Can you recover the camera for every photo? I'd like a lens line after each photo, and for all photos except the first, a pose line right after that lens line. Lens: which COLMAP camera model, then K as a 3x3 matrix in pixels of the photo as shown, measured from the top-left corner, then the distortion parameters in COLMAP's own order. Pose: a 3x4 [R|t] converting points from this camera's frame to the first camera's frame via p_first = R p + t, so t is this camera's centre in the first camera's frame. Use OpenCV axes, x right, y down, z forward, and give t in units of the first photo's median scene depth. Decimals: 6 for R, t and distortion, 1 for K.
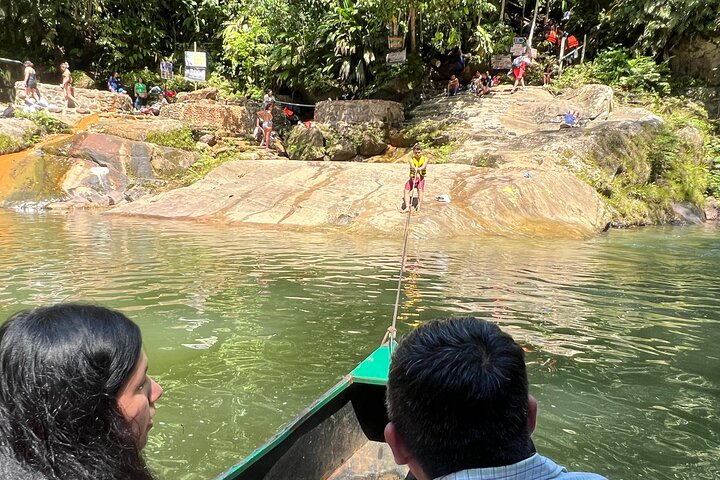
lens RADIAL K [[579.8, 0, 360.8], [0, 579.8, 244.7], [0, 0, 1]] dist [0.091184, -0.164469]
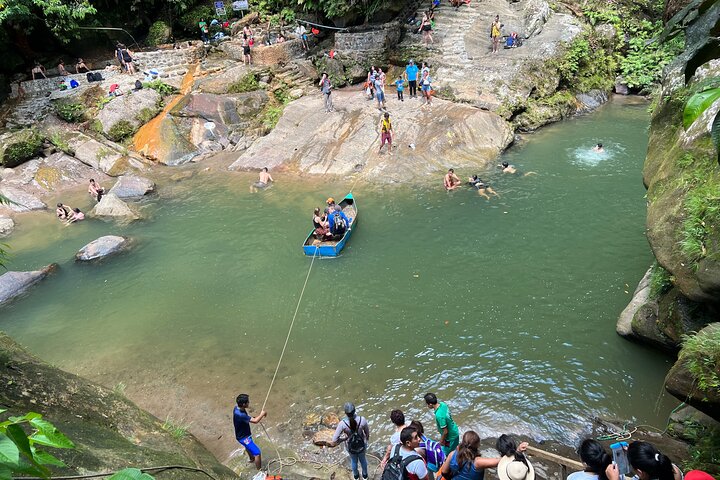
lens RADIAL K [[541.2, 0, 360.0], [0, 541.2, 240.0], [0, 0, 1]] dist [0.079299, -0.119141]
pose [[0.988296, -0.104289, -0.111334, 0.097297], [0.135420, 0.935784, 0.325531, -0.263230], [0.070235, -0.336798, 0.938954, -0.484418]]
